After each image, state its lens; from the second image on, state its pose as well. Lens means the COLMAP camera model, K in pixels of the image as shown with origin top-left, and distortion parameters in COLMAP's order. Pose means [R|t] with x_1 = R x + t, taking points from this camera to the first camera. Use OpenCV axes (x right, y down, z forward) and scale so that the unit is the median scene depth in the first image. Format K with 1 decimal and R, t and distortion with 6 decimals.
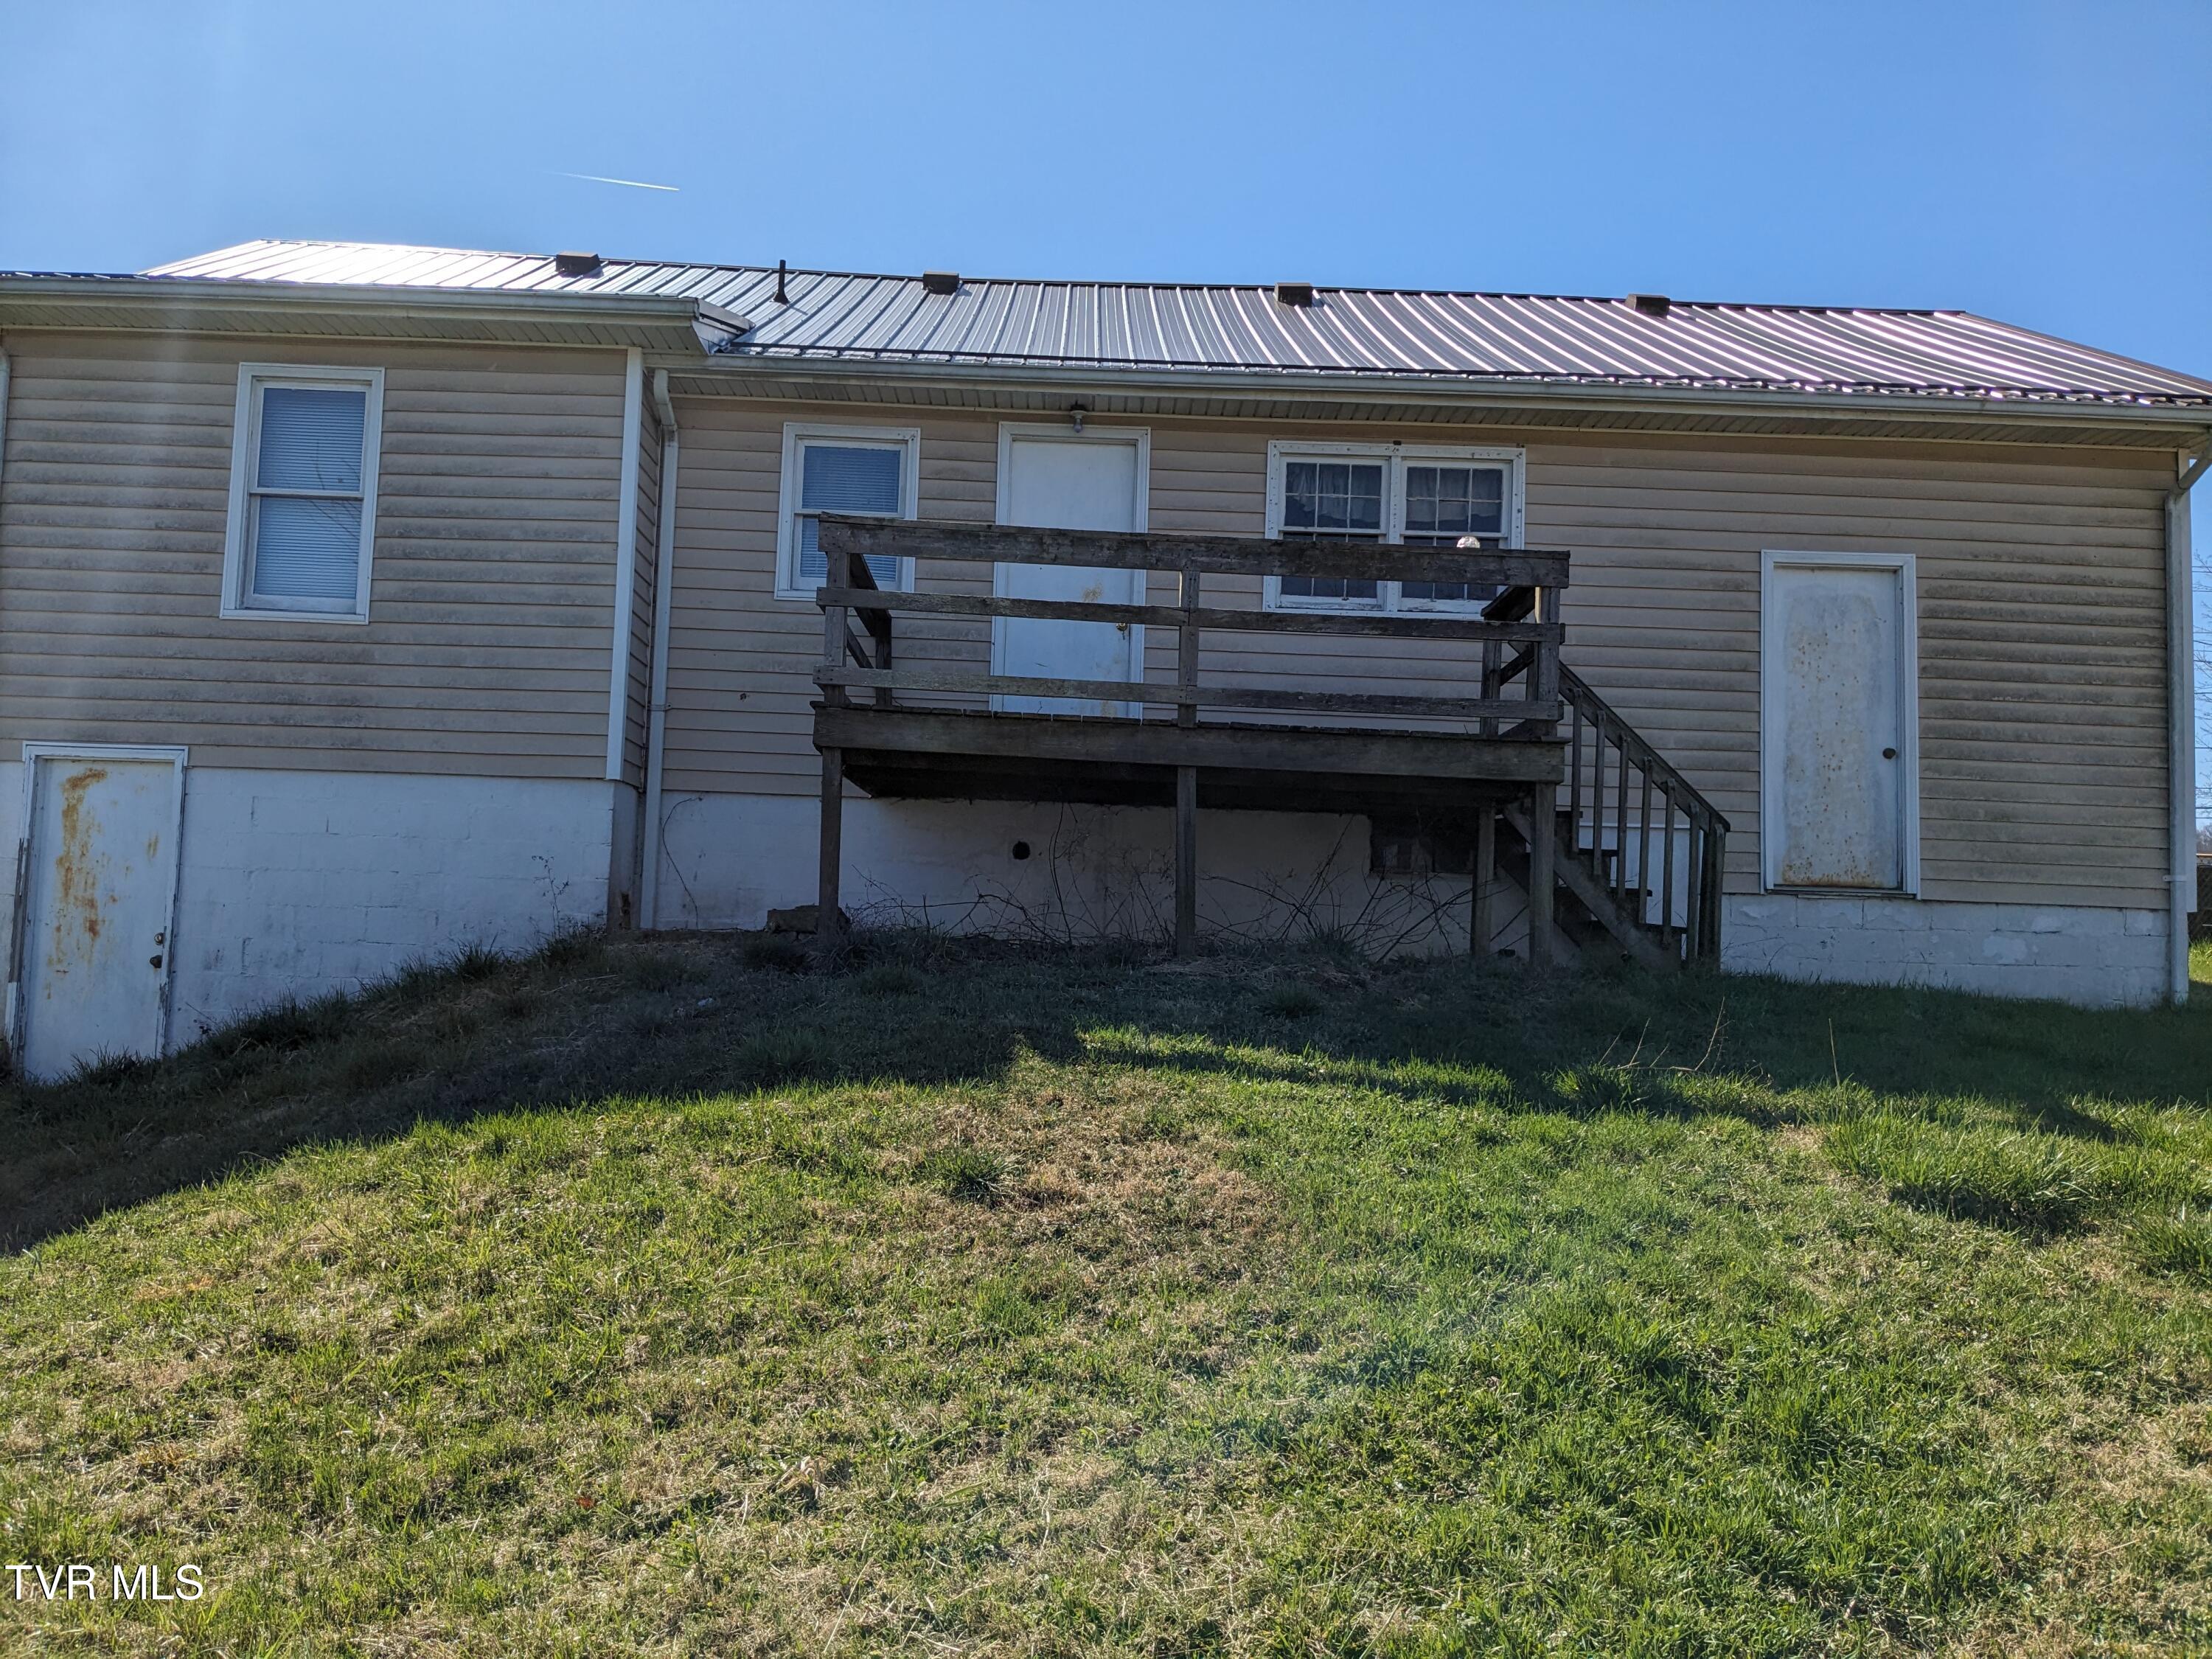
lens RADIAL K [[1725.3, 0, 1097.9], [0, 1725.3, 840.1], [0, 0, 1]] dist [0.093269, -0.168536]
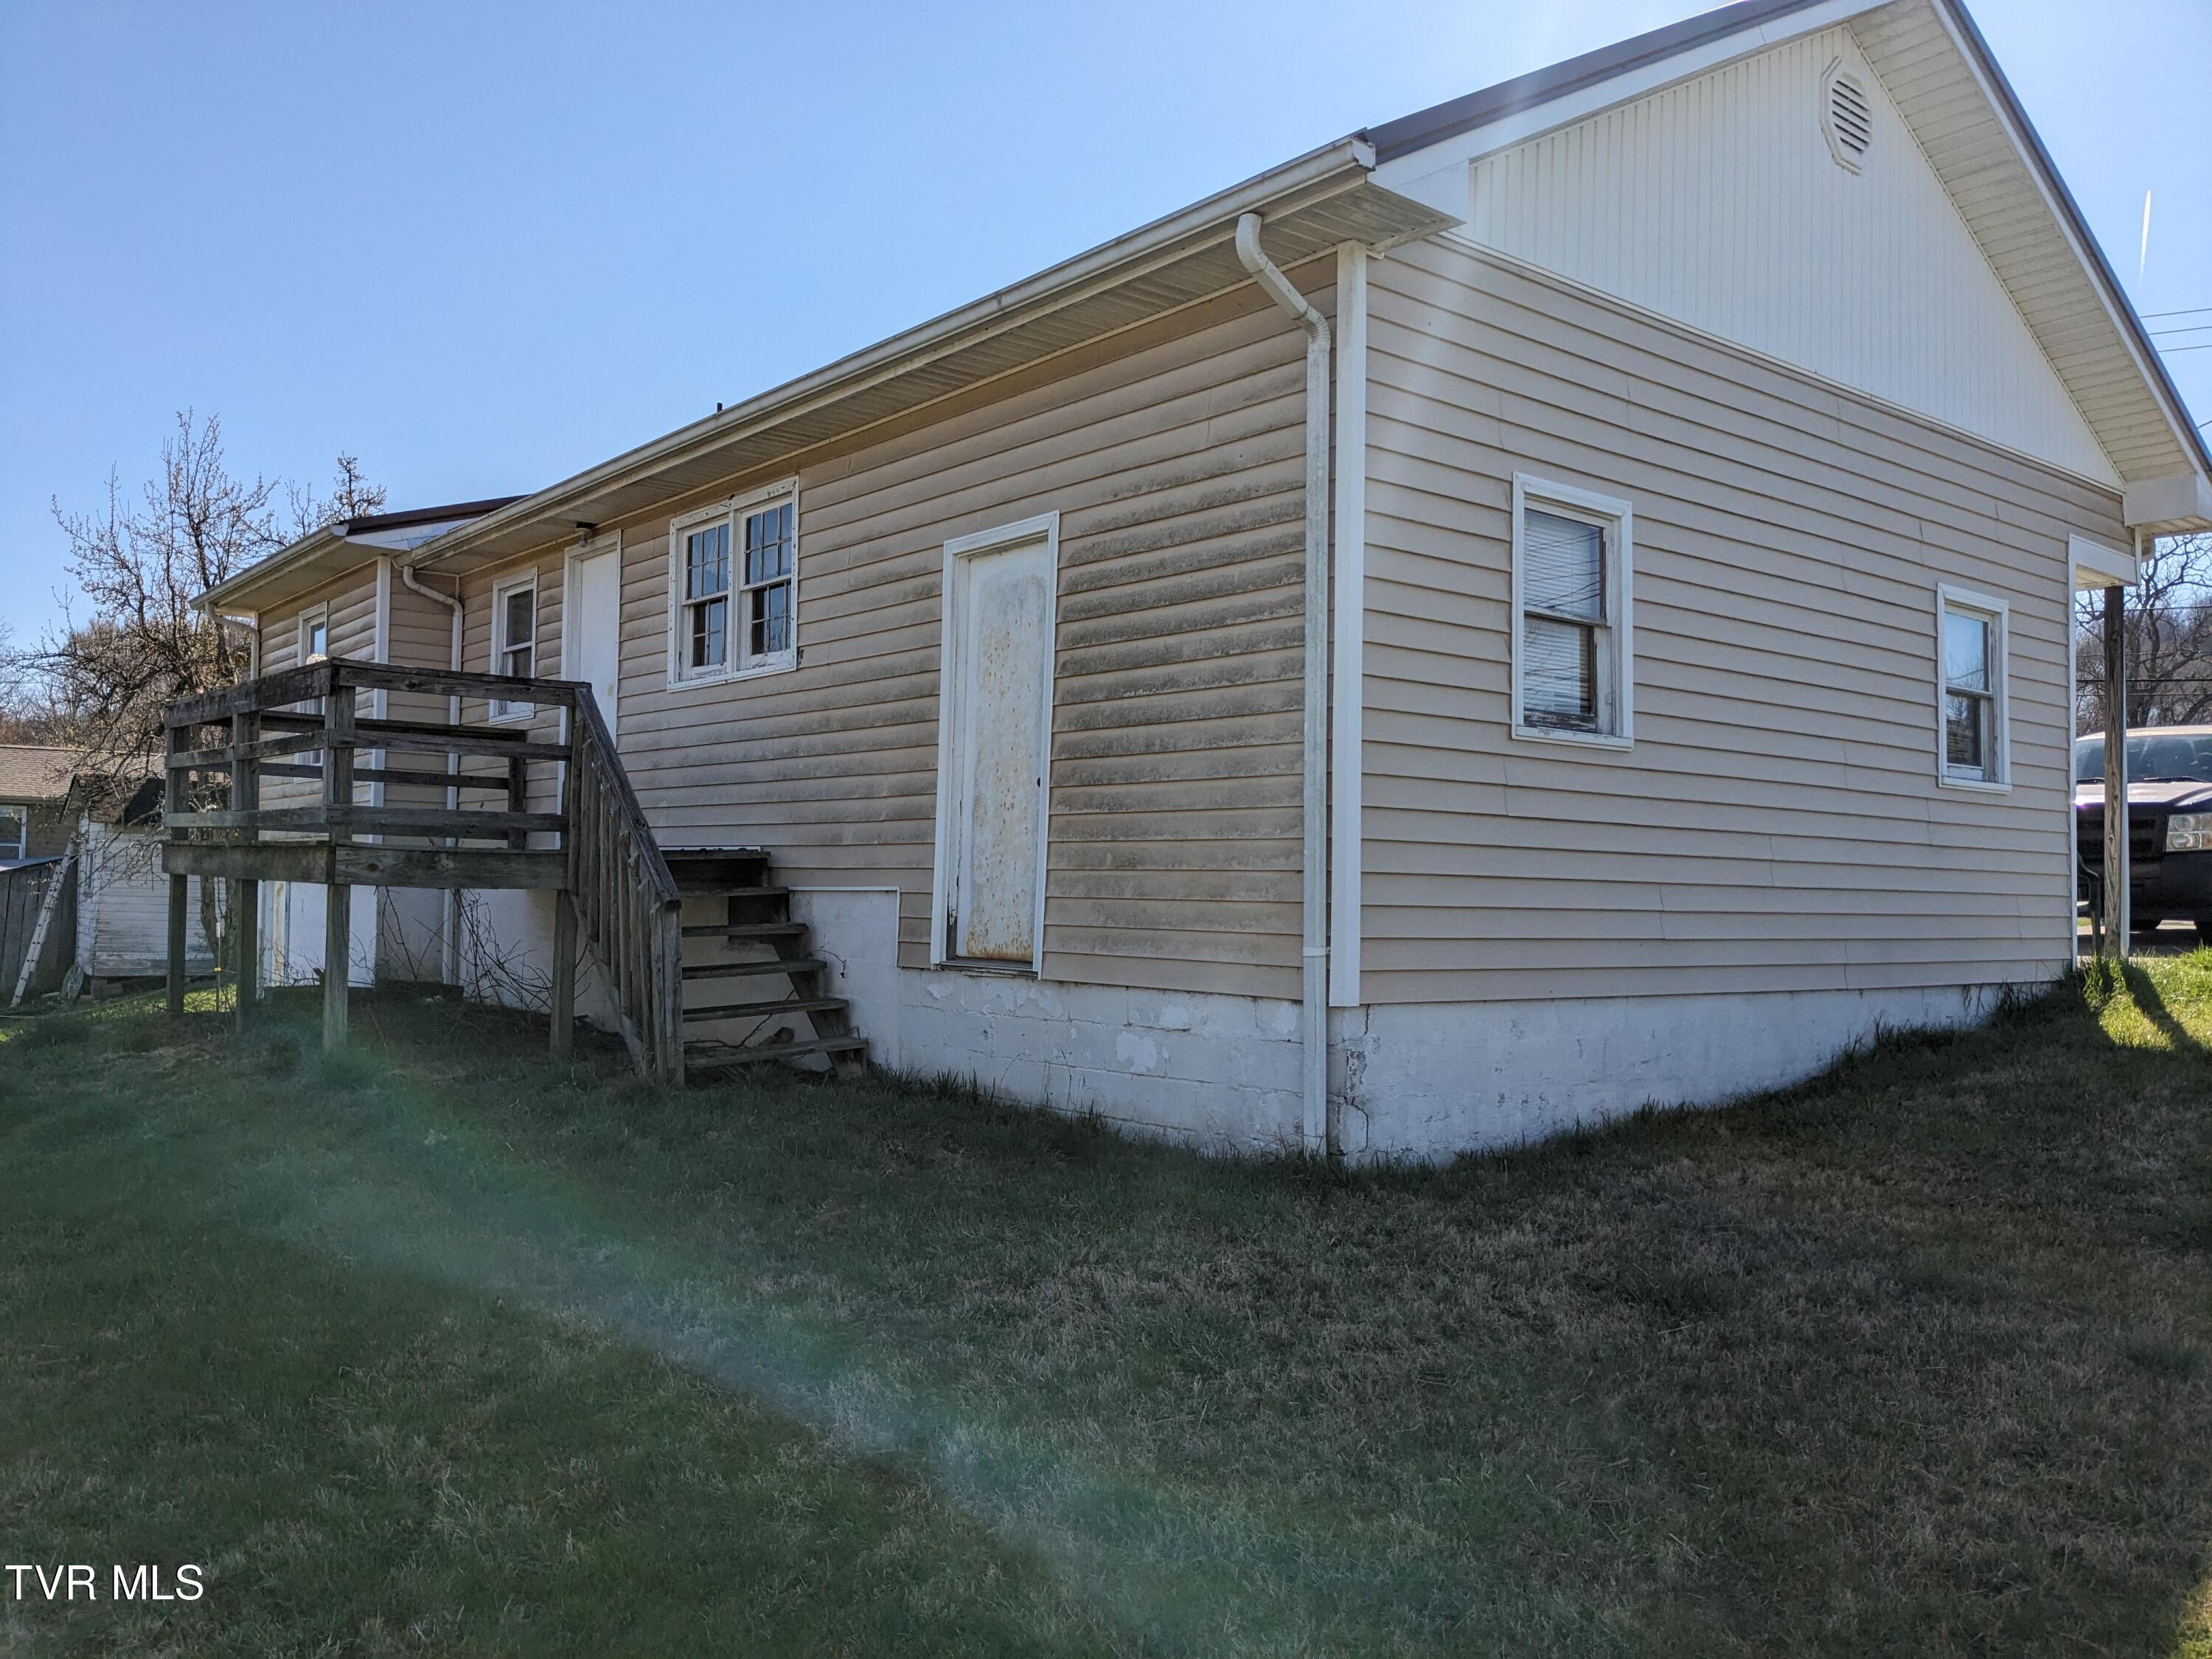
lens RADIAL K [[1725.3, 0, 1097.9], [0, 1725.3, 840.1], [0, 0, 1]] dist [0.093269, -0.168536]
pose [[0.623377, -0.047478, -0.780478, 1.043750], [0.055086, 0.998341, -0.016733, -0.011457], [0.779978, -0.032563, 0.624959, 0.552389]]
